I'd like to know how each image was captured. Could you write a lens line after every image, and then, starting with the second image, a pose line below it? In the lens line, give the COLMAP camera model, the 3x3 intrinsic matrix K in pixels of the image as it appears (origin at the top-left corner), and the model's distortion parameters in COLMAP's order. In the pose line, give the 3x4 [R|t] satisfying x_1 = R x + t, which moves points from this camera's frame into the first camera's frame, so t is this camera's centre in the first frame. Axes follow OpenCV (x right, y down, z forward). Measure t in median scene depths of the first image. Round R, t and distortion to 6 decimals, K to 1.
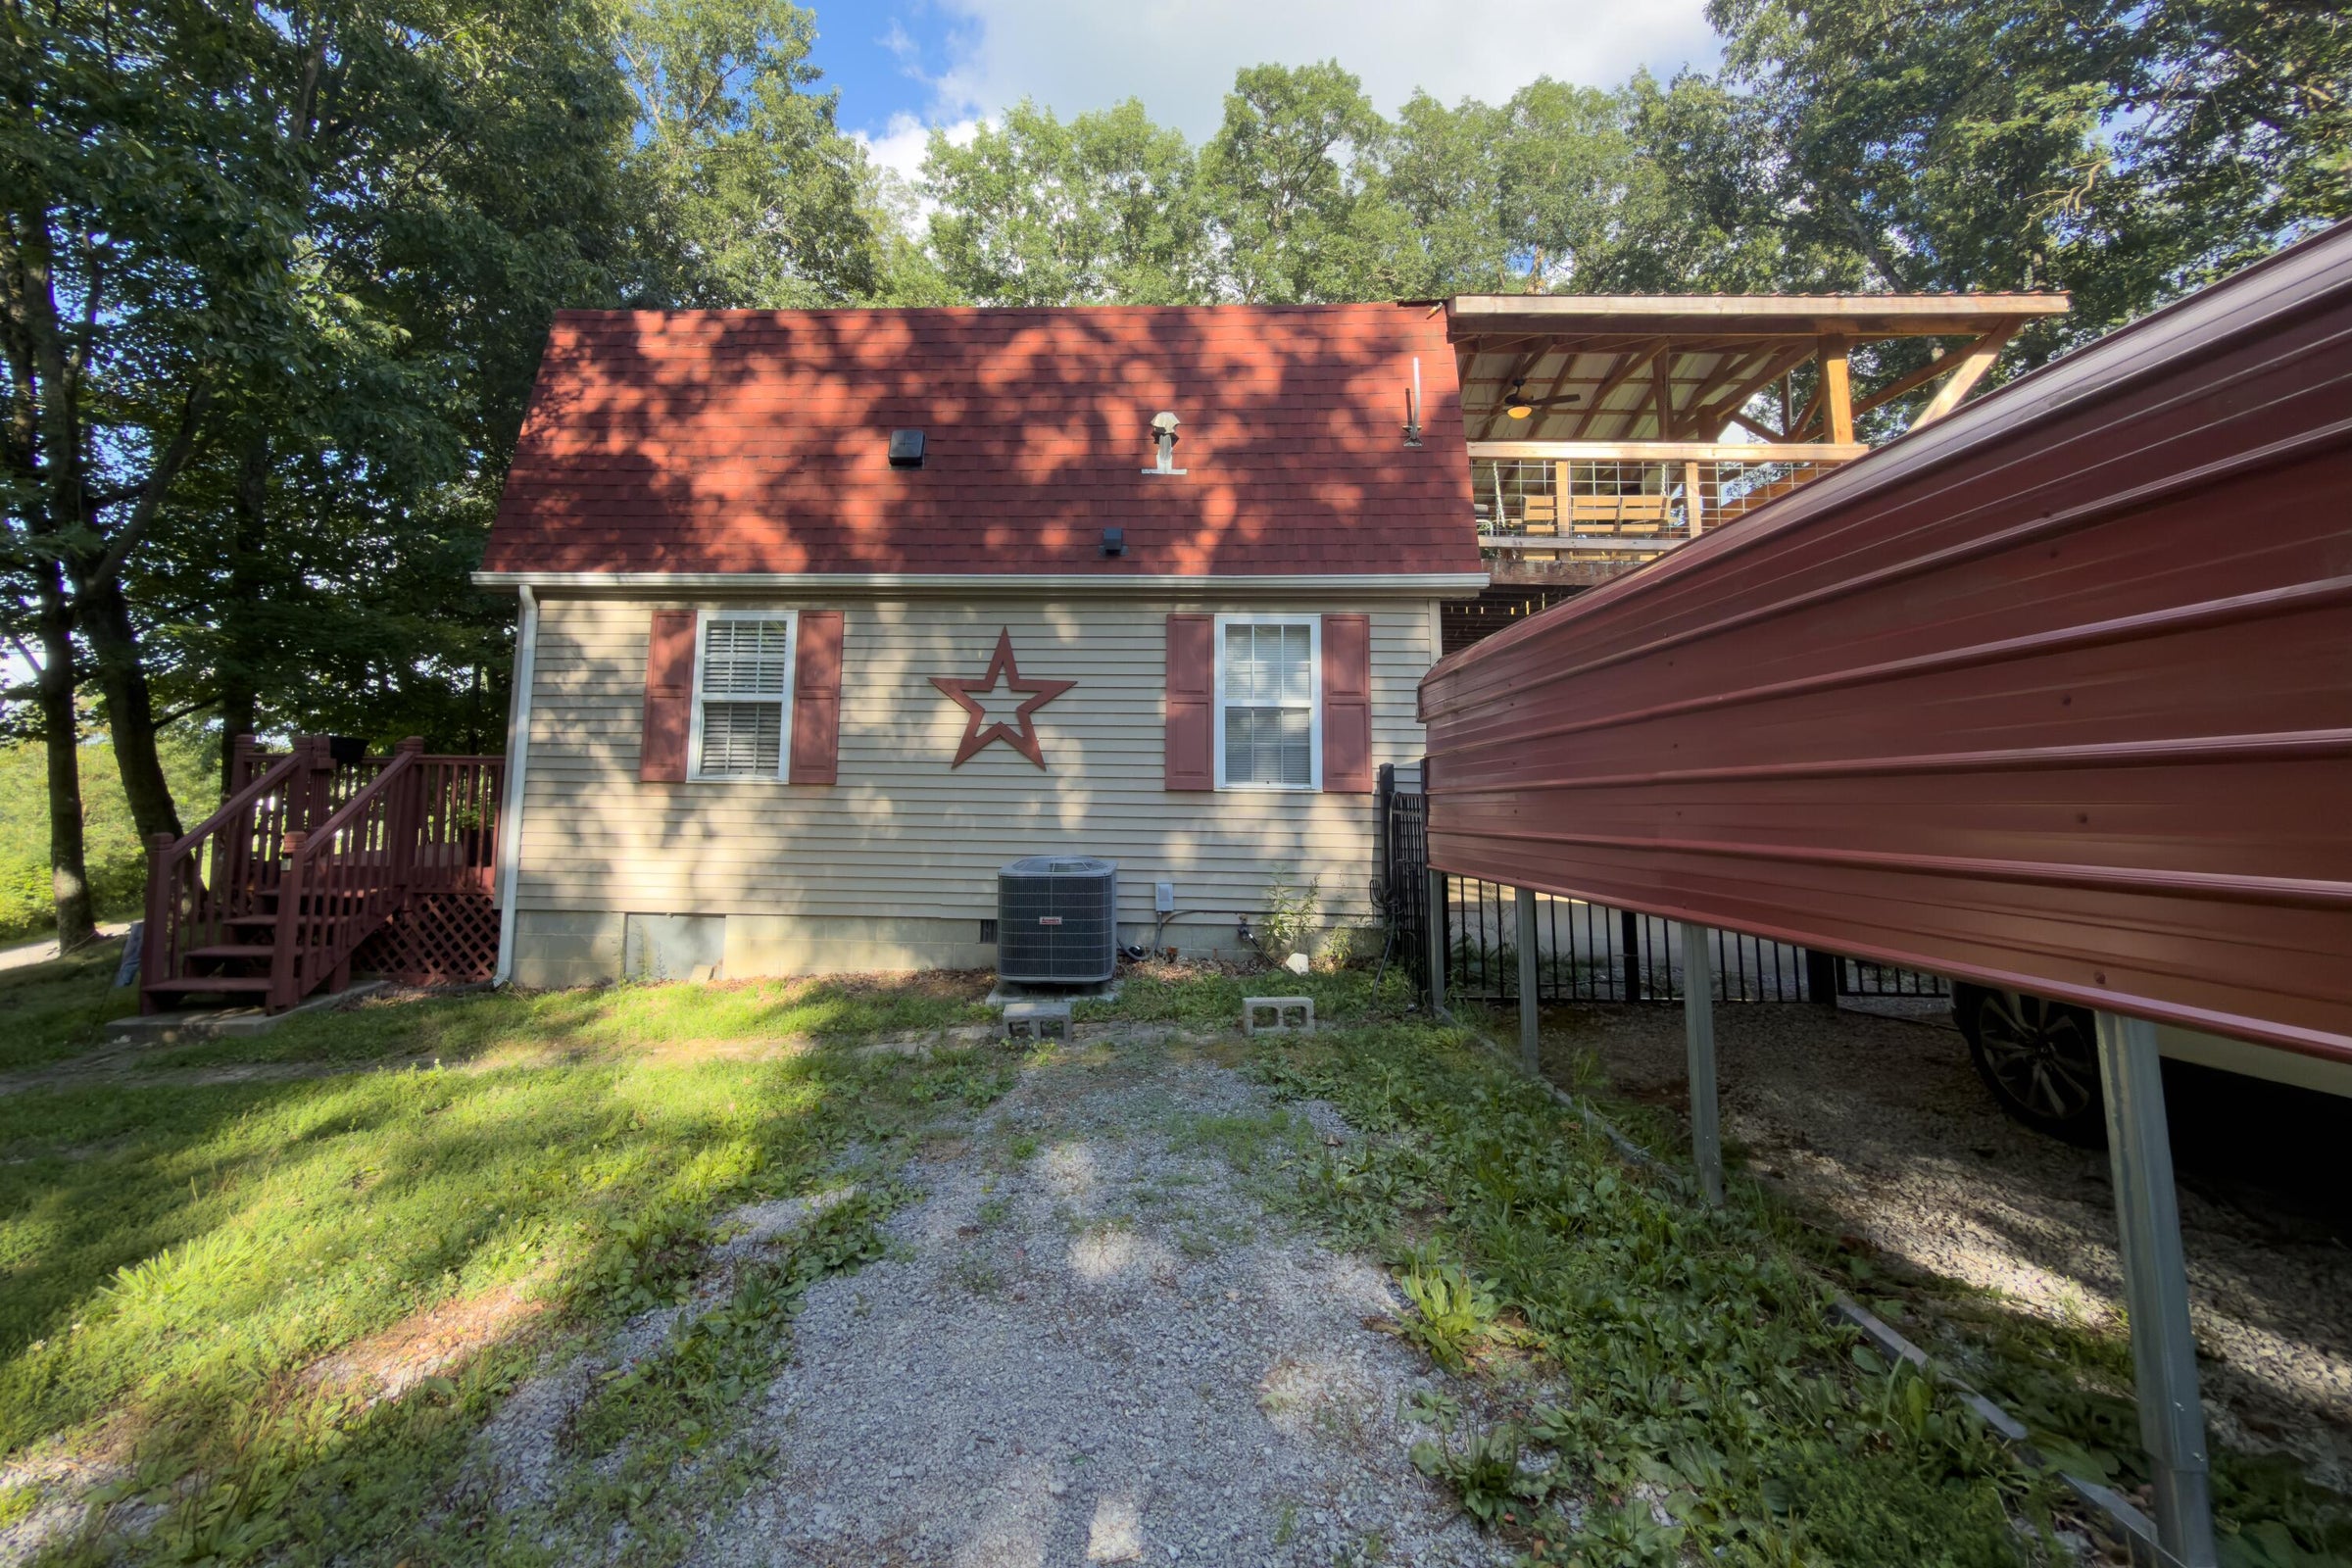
lens RADIAL K [[1018.6, 0, 1177.7], [0, 1018.6, 660.9], [0, 0, 1]] dist [0.001792, 0.000586]
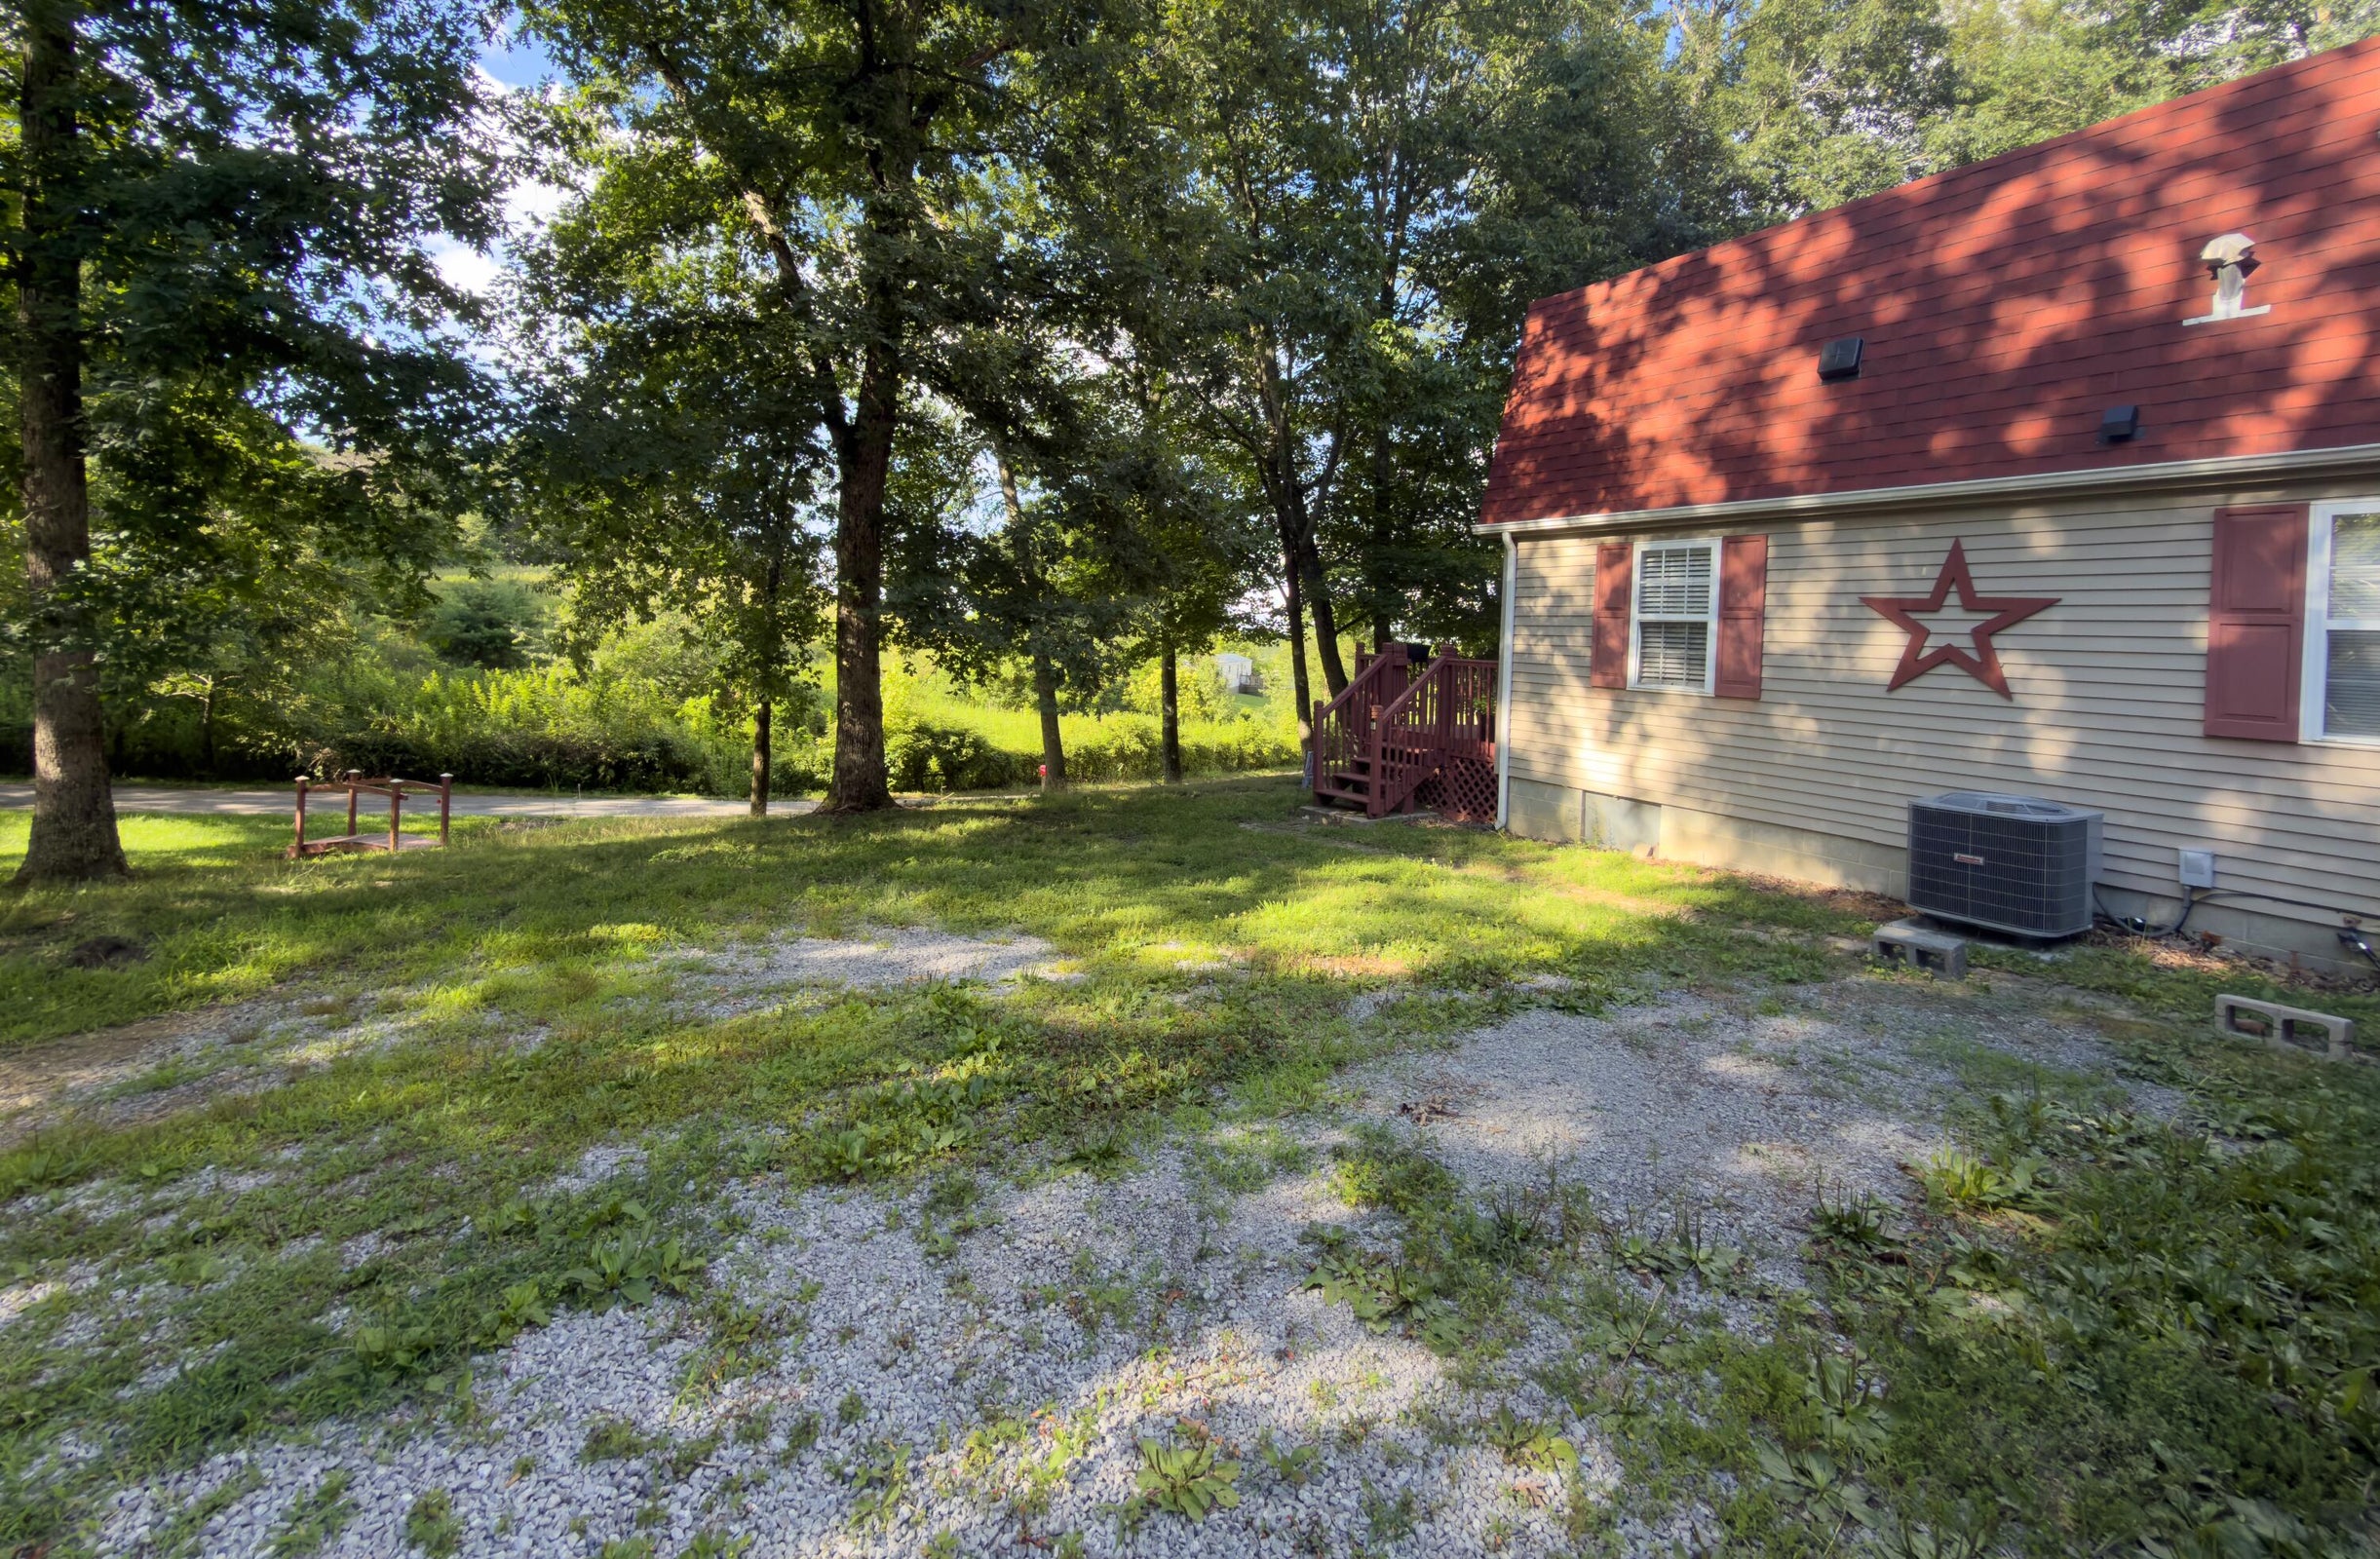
lens RADIAL K [[967.1, 0, 1190.0], [0, 967.1, 779.5], [0, 0, 1]] dist [-0.000492, -0.000117]
pose [[0.580778, 0.134634, -0.802852, 0.159617], [0.036741, 0.980889, 0.191068, -0.013898], [0.813232, -0.140465, 0.564732, -0.076983]]
